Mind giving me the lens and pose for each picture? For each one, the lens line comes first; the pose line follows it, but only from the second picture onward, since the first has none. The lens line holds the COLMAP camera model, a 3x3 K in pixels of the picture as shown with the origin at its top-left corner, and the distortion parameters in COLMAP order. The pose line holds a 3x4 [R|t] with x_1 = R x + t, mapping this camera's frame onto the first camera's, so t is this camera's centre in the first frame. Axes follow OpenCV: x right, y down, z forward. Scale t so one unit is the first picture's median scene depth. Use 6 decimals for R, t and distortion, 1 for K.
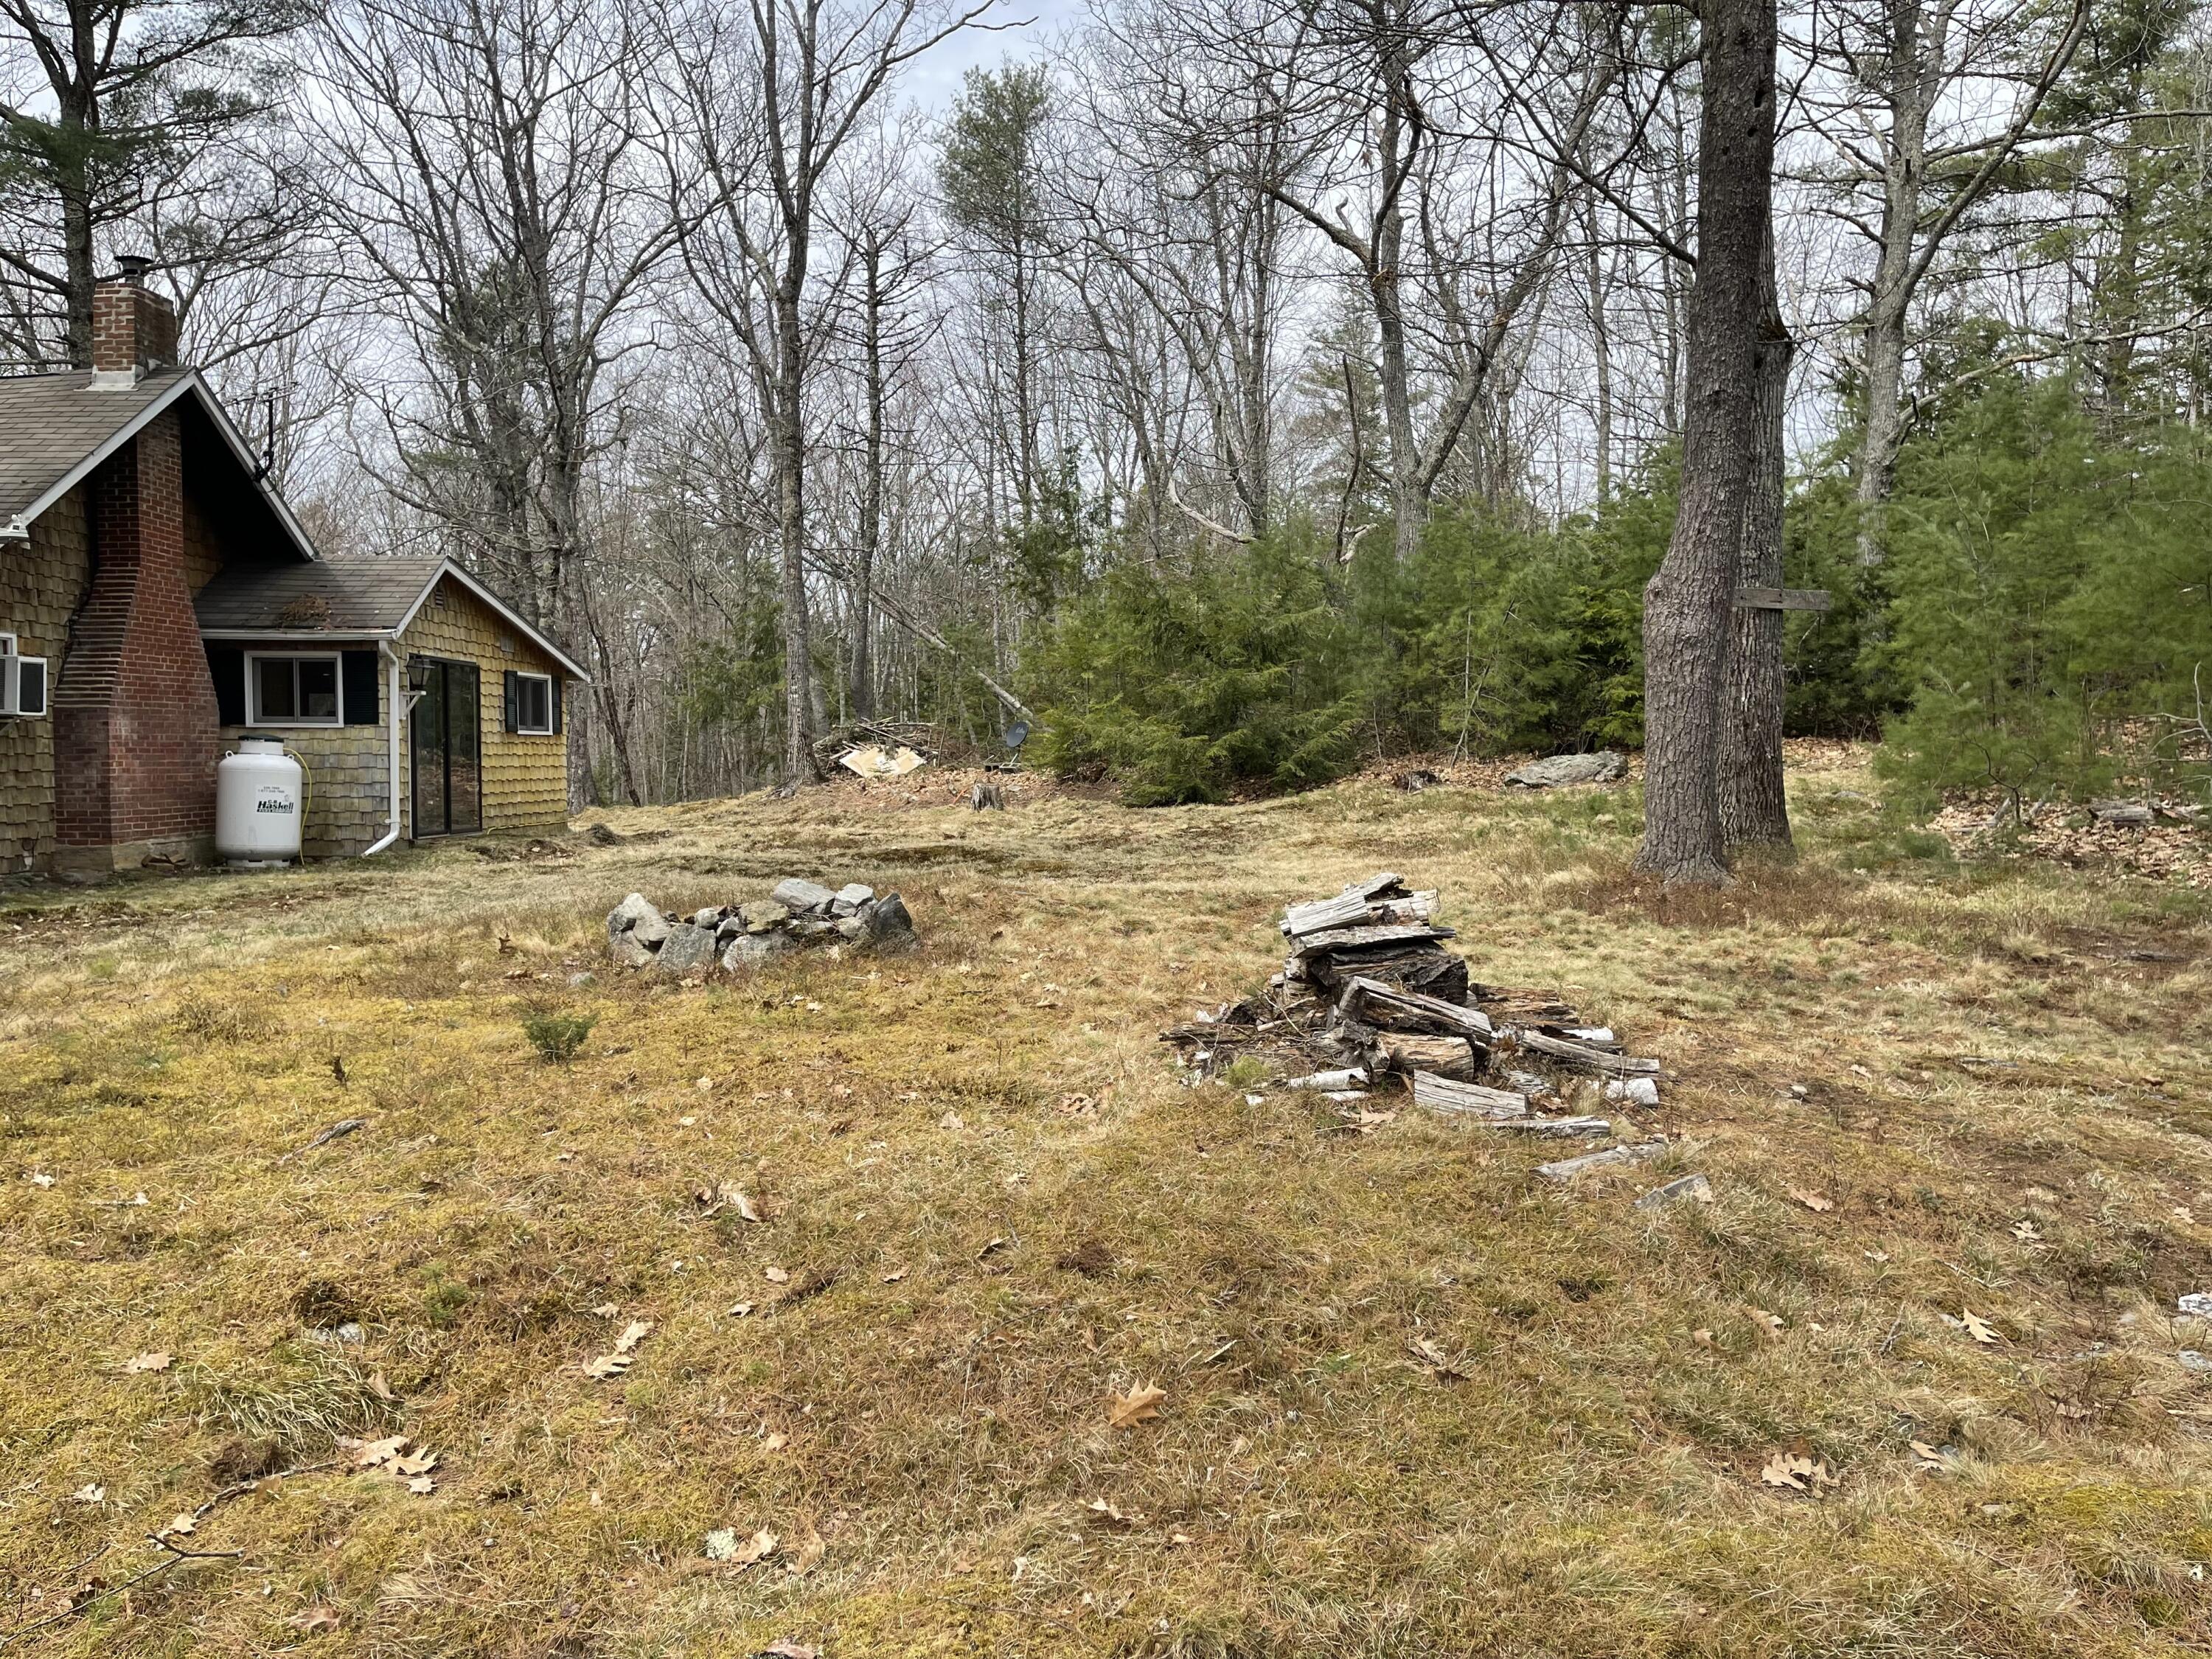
lens RADIAL K [[1658.4, 0, 1112.0], [0, 1658.4, 839.7], [0, 0, 1]] dist [0.073602, -0.096932]
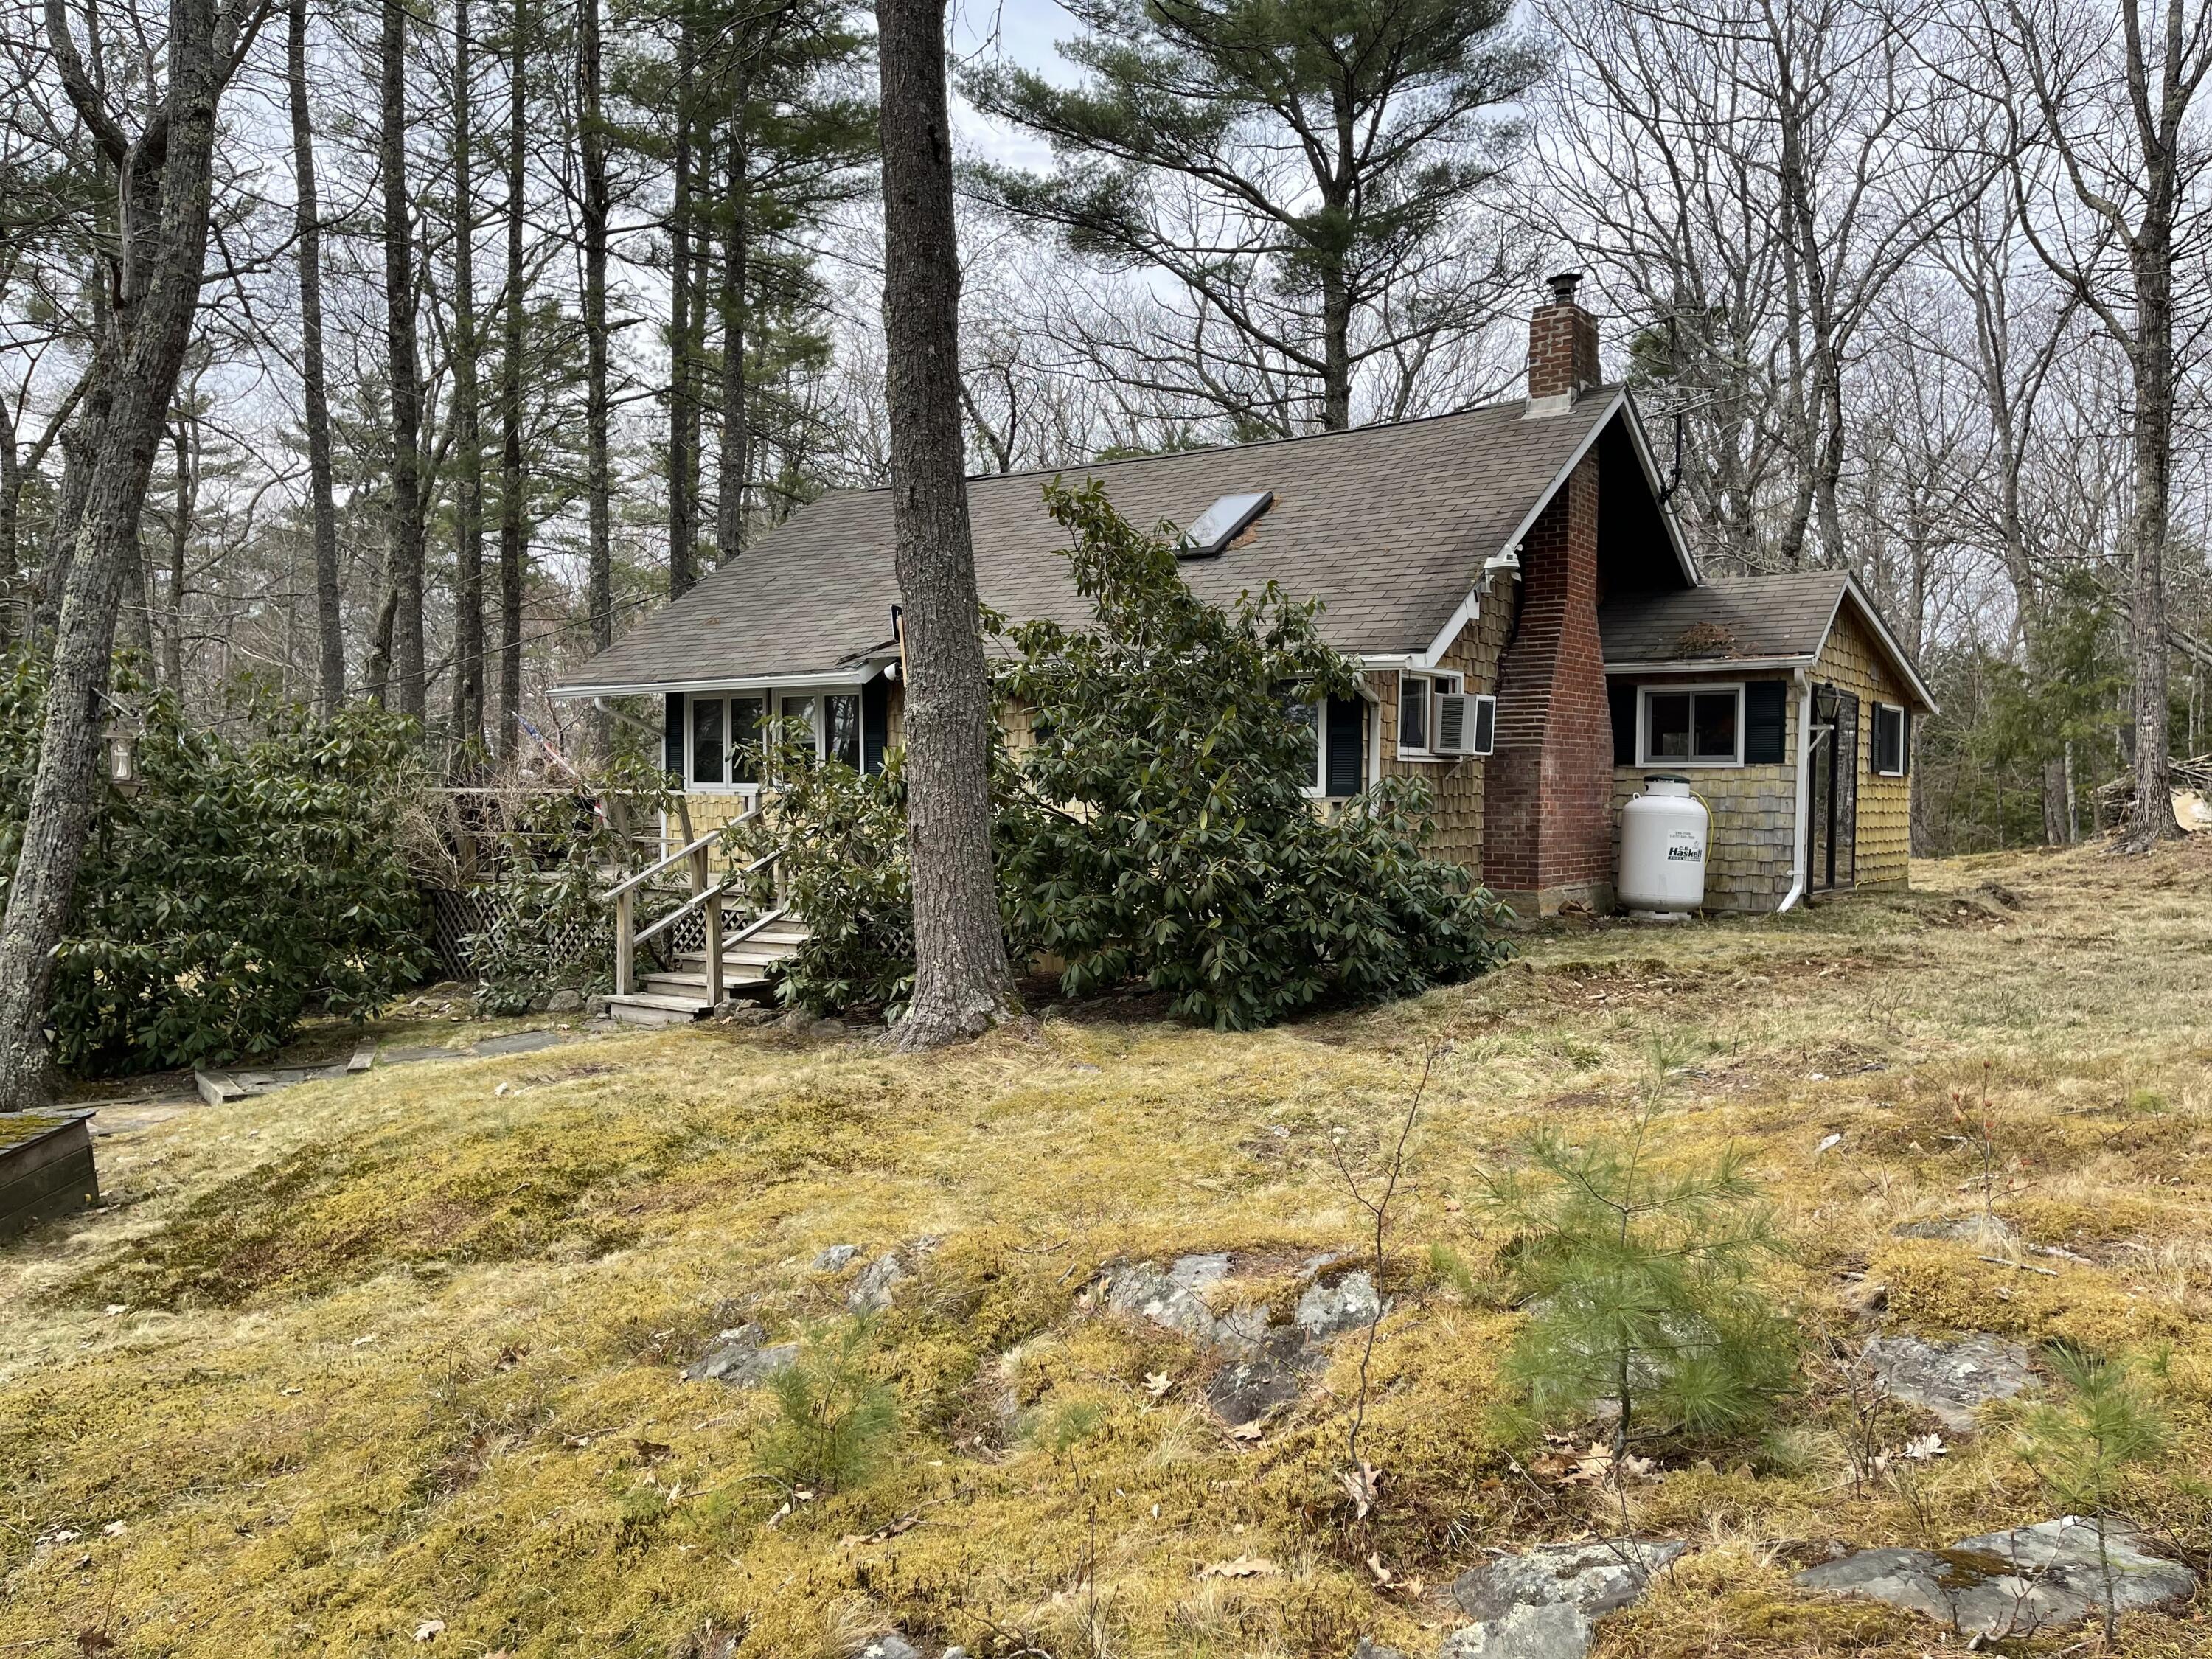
lens RADIAL K [[1658.4, 0, 1124.7], [0, 1658.4, 834.9], [0, 0, 1]] dist [0.073602, -0.096932]
pose [[0.828779, 0.019060, -0.559252, -0.237212], [-0.036049, 0.999162, -0.019370, -0.001331], [0.558414, 0.036214, 0.828771, 0.076083]]
